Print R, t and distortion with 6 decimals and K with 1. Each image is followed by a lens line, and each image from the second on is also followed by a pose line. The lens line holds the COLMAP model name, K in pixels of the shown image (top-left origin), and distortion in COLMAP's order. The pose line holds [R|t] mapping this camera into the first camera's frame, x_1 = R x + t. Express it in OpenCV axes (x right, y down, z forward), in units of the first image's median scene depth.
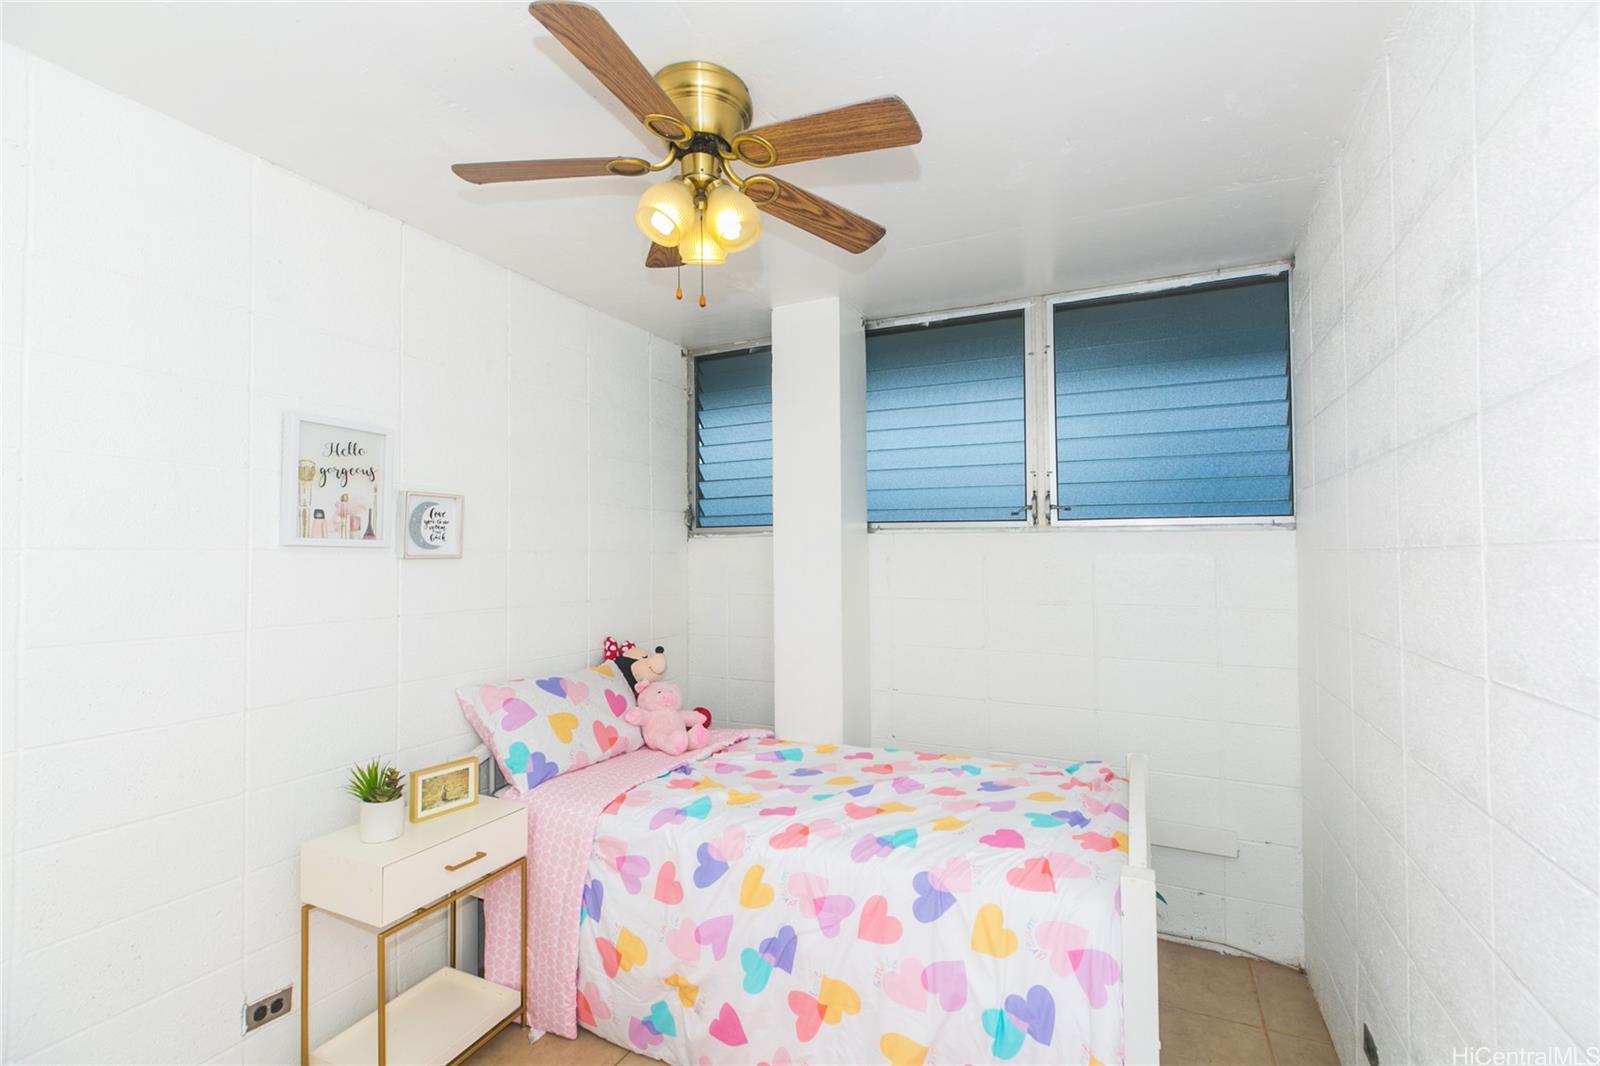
lens RADIAL K [[721.6, 0, 796.1], [0, 721.6, 543.1], [0, 0, 1]] dist [0.000306, -0.000331]
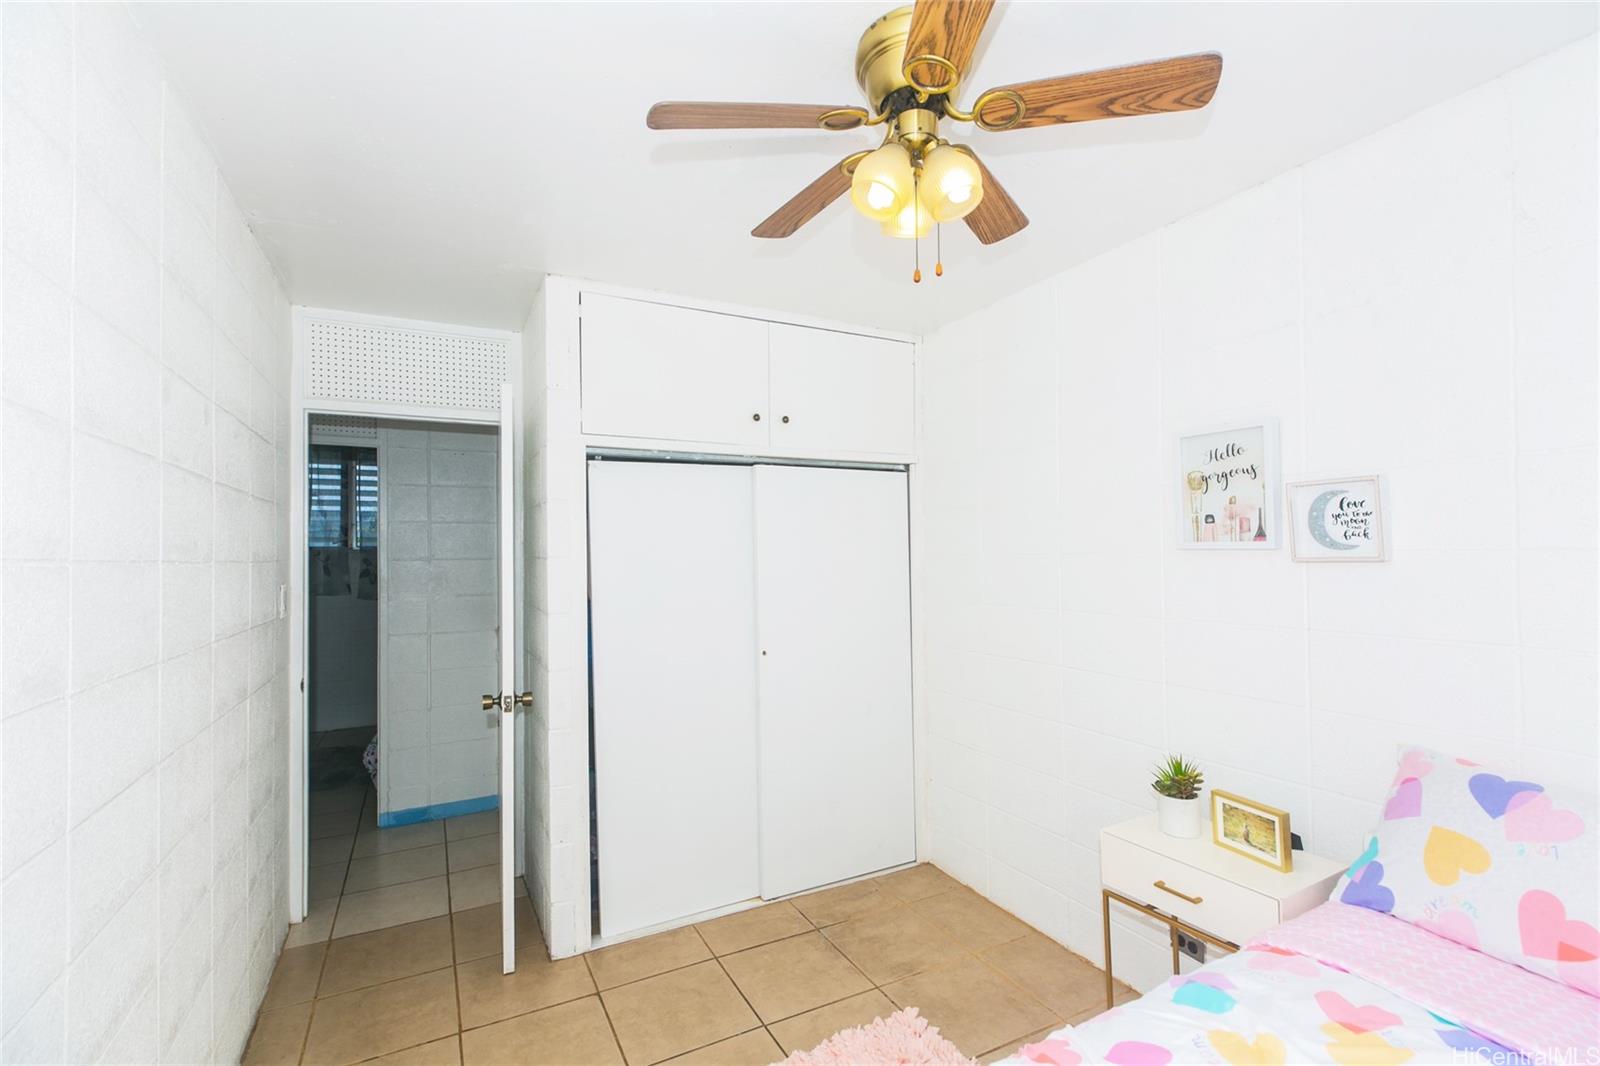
lens RADIAL K [[704.6, 0, 806.2], [0, 704.6, 559.6], [0, 0, 1]] dist [0.018530, -0.013683]
pose [[-0.586413, 0.013880, -0.809893, 0.514535], [0.025569, 0.999672, -0.001381, 0.005649], [0.809608, -0.021518, -0.586576, 1.089548]]
